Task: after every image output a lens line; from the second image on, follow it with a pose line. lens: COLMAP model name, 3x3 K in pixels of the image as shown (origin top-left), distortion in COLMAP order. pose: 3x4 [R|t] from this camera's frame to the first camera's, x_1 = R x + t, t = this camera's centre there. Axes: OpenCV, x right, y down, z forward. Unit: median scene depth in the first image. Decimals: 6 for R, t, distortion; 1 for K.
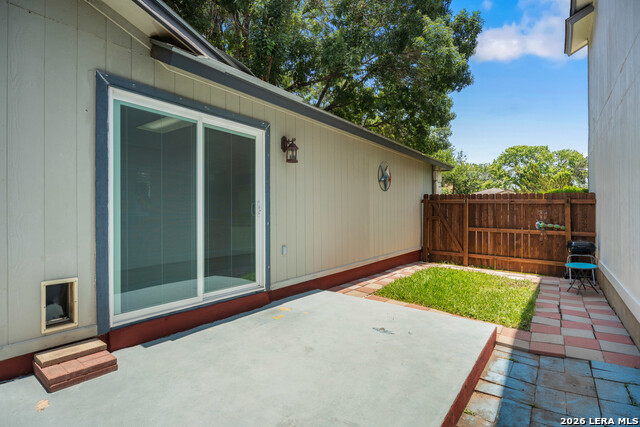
lens RADIAL K [[318.9, 0, 320.0], [0, 318.9, 213.5], [0, 0, 1]] dist [-0.001135, -0.000059]
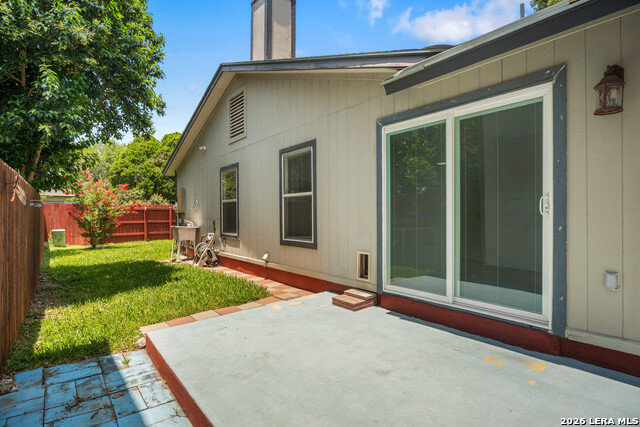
lens RADIAL K [[337.7, 0, 320.0], [0, 337.7, 213.5], [0, 0, 1]] dist [-0.025262, -0.000069]
pose [[-0.258874, 0.001156, -0.965910, 0.731937], [0.010572, 0.999943, -0.001637, -0.000585], [0.965853, -0.010635, -0.258871, 0.897770]]
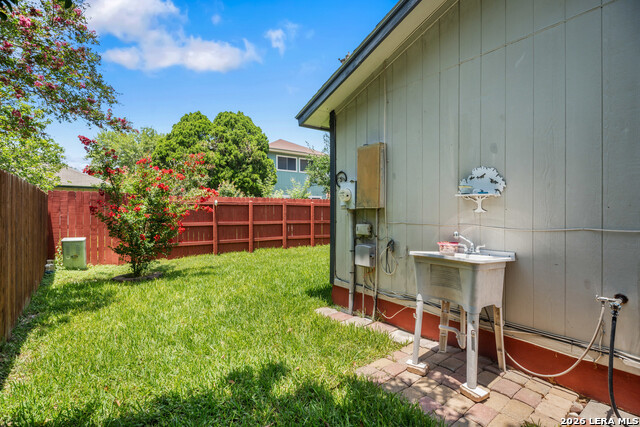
lens RADIAL K [[312.9, 0, 317.9], [0, 312.9, 206.2], [0, 0, 1]] dist [-0.013782, 0.000336]
pose [[-0.298896, -0.019549, -0.954086, -0.637071], [0.004536, 0.999750, -0.021906, -0.005174], [0.954275, -0.010876, -0.298732, -0.775649]]
